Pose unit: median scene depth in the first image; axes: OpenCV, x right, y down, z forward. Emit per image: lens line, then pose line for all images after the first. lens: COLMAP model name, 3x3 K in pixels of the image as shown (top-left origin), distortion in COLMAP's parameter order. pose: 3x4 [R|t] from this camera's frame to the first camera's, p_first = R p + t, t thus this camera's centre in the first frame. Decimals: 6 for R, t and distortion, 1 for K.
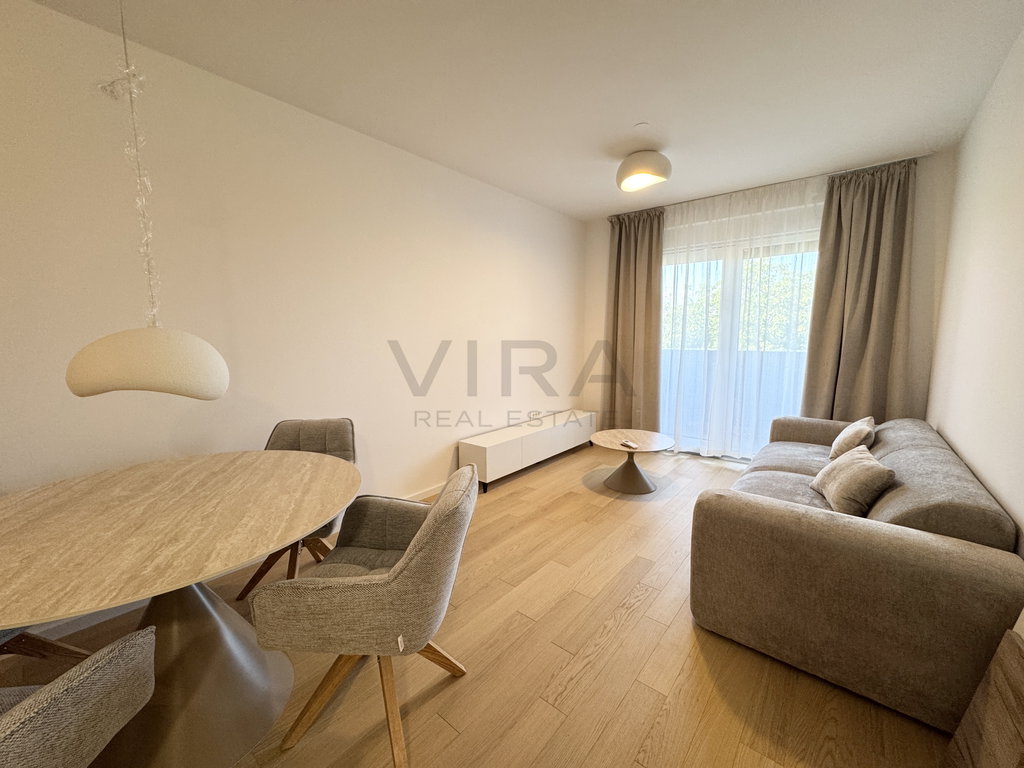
lens RADIAL K [[404.4, 0, 529.0], [0, 404.4, 379.5], [0, 0, 1]] dist [-0.008798, 0.001378]
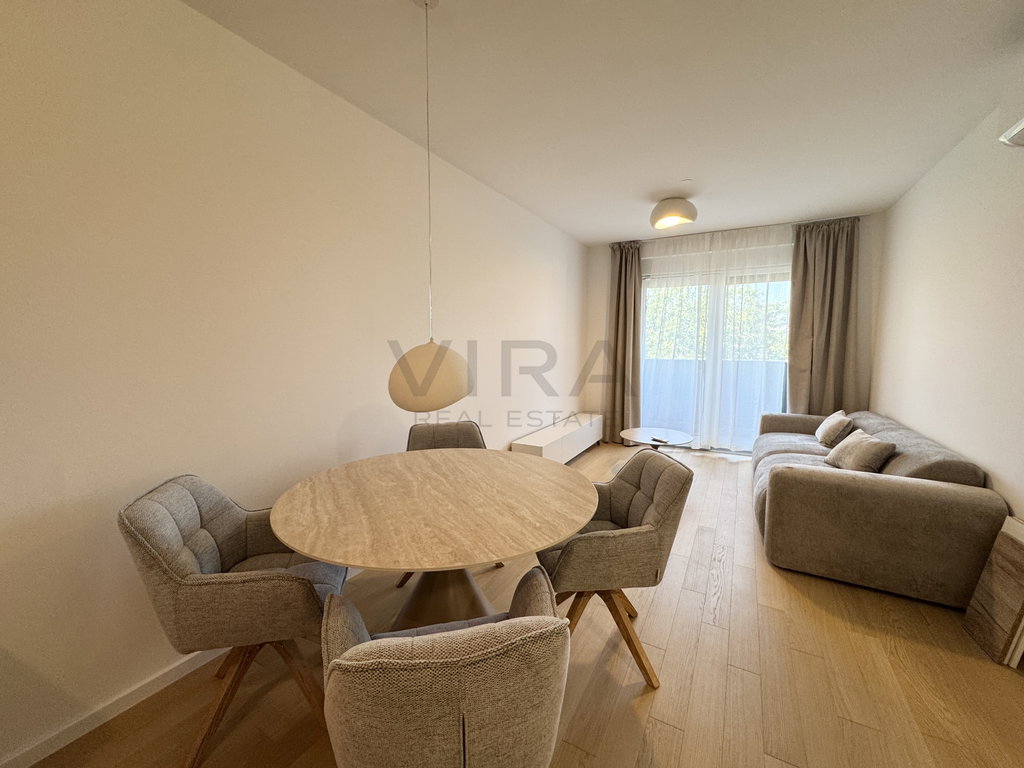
lens RADIAL K [[404.4, 0, 522.2], [0, 404.4, 378.7], [0, 0, 1]] dist [-0.008798, 0.001378]
pose [[0.984517, -0.010319, 0.174983, -0.576115], [0.014628, 0.999620, -0.023353, 0.006631], [-0.174676, 0.025551, 0.984294, -0.164854]]
